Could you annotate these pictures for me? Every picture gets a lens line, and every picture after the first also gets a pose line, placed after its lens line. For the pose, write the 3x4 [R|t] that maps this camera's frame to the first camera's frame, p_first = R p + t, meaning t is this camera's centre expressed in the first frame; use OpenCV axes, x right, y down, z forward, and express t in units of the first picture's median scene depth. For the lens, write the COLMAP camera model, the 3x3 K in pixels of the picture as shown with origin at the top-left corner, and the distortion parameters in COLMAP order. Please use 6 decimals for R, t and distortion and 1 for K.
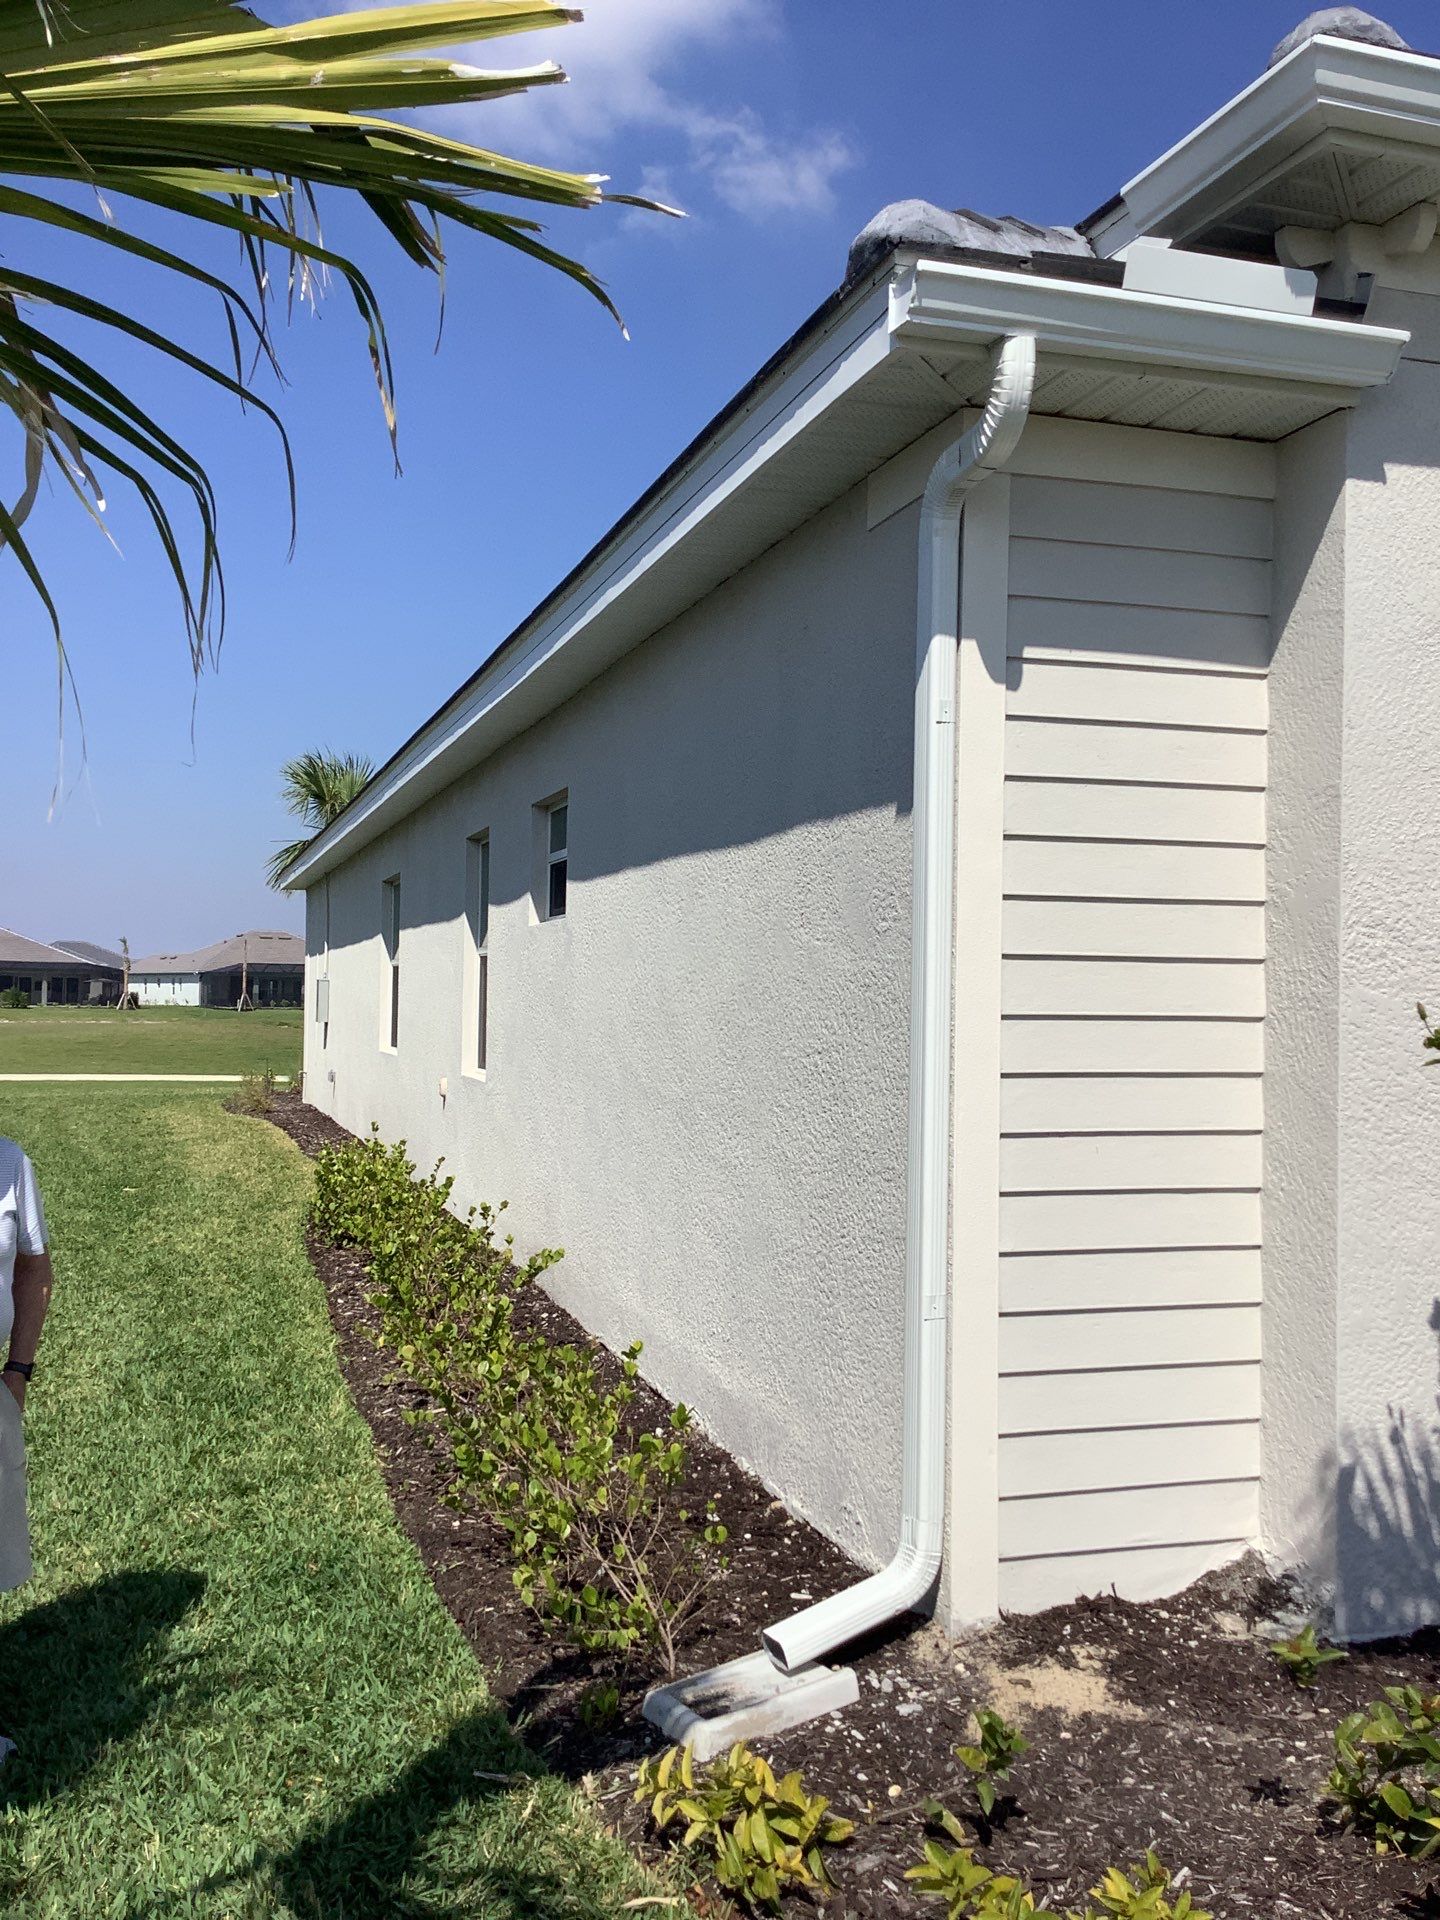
lens RADIAL K [[1722.4, 0, 718.6], [0, 1722.4, 999.4], [0, 0, 1]] dist [0.106958, -0.167246]
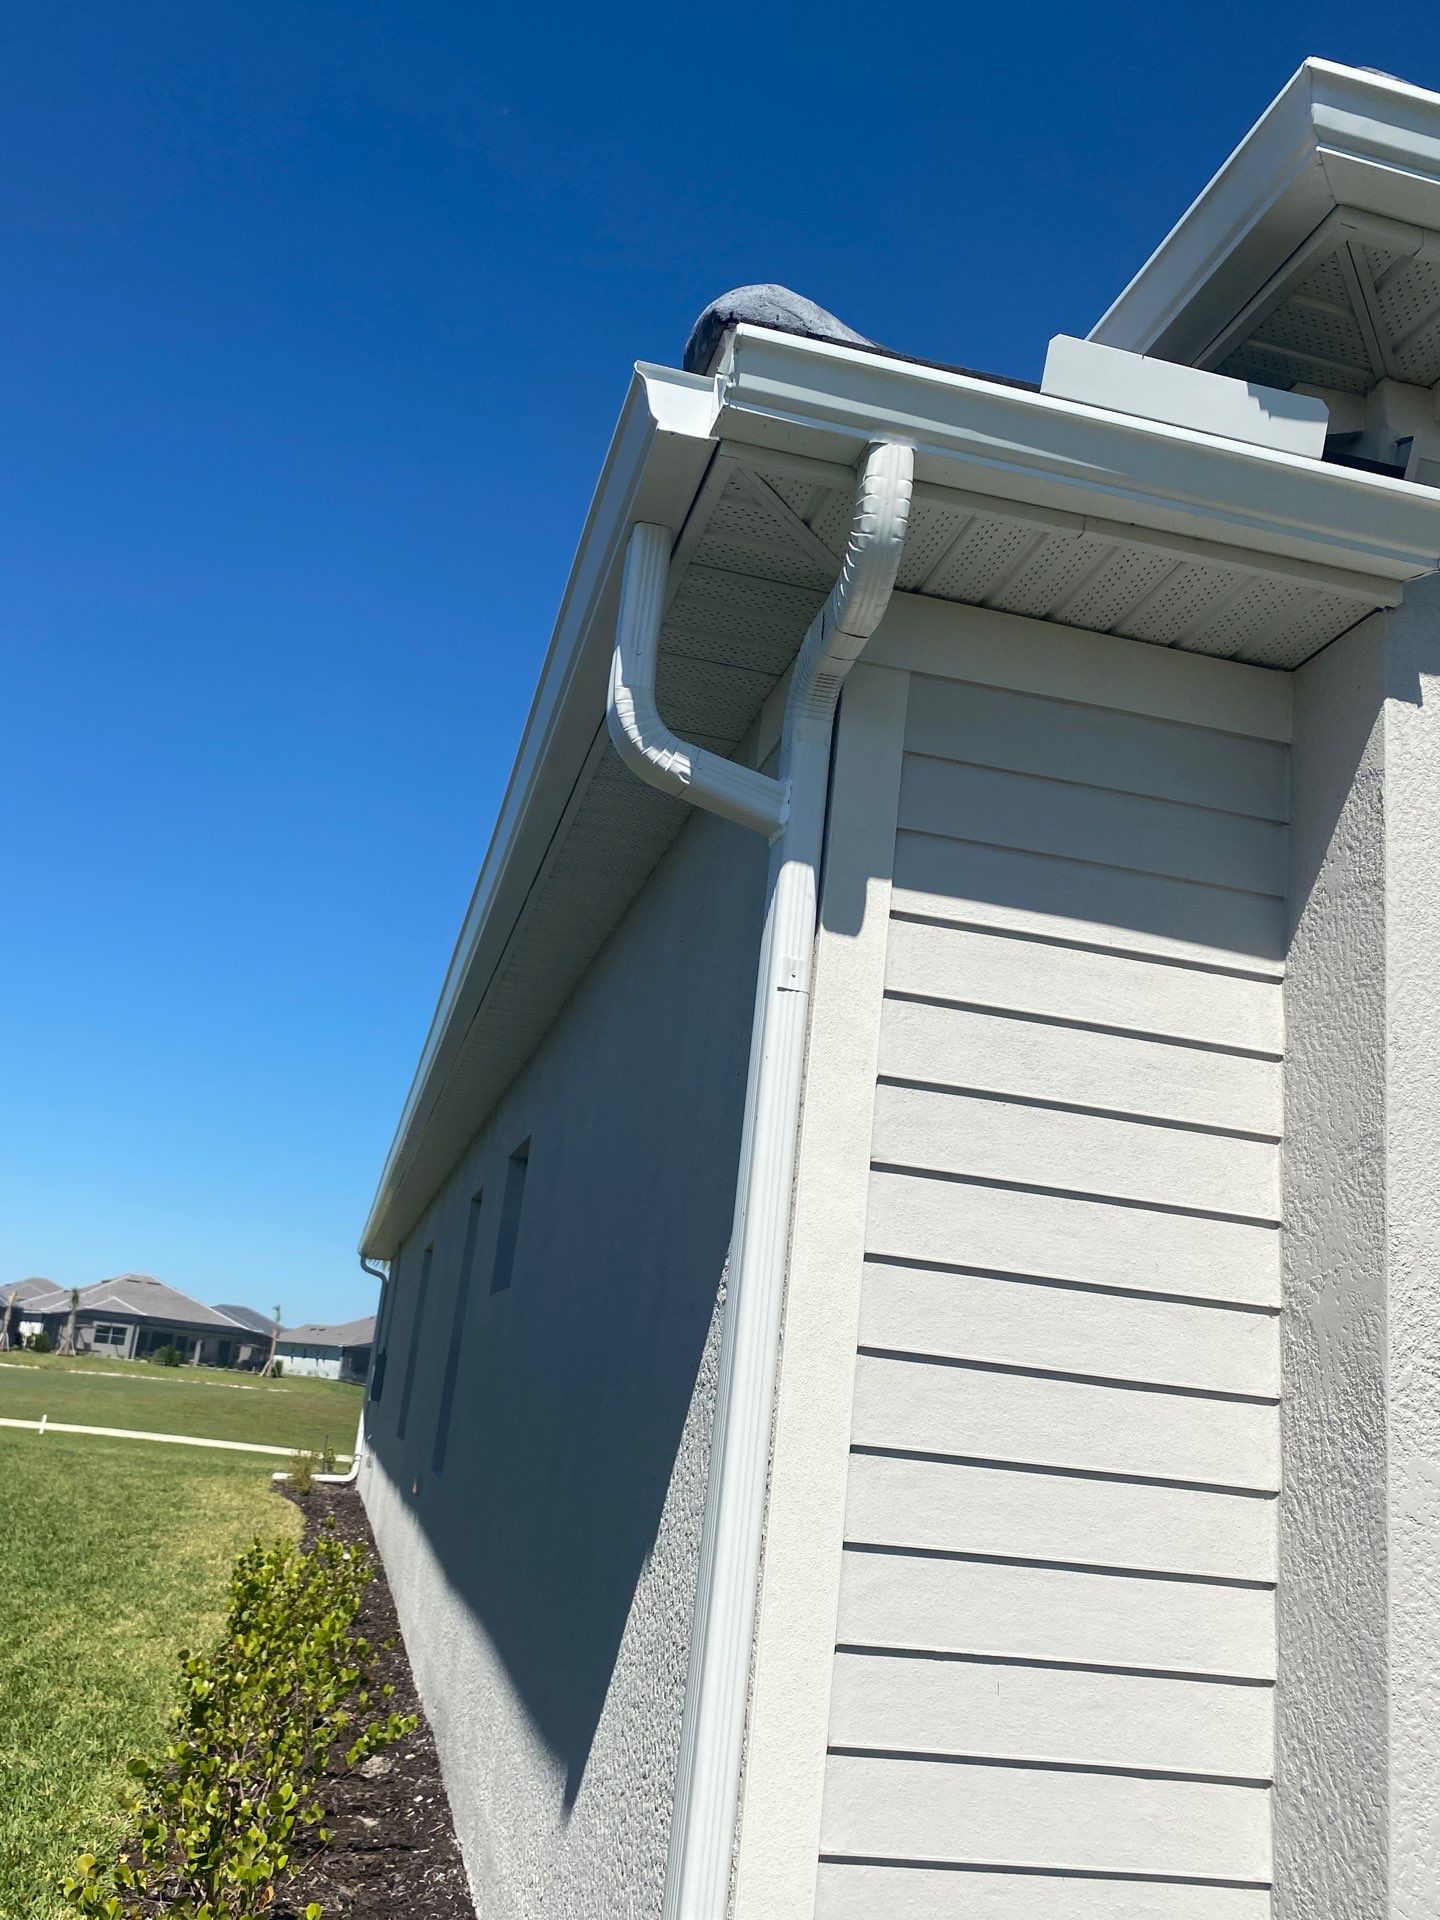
lens RADIAL K [[1647.3, 0, 720.0], [0, 1647.3, 960.0], [0, 0, 1]] dist [0.008554, 0.003064]
pose [[0.991768, 0.074049, -0.104462, 0.167181], [-0.099537, 0.959048, -0.265177, 0.004147], [0.080548, 0.273392, 0.958524, 0.363295]]
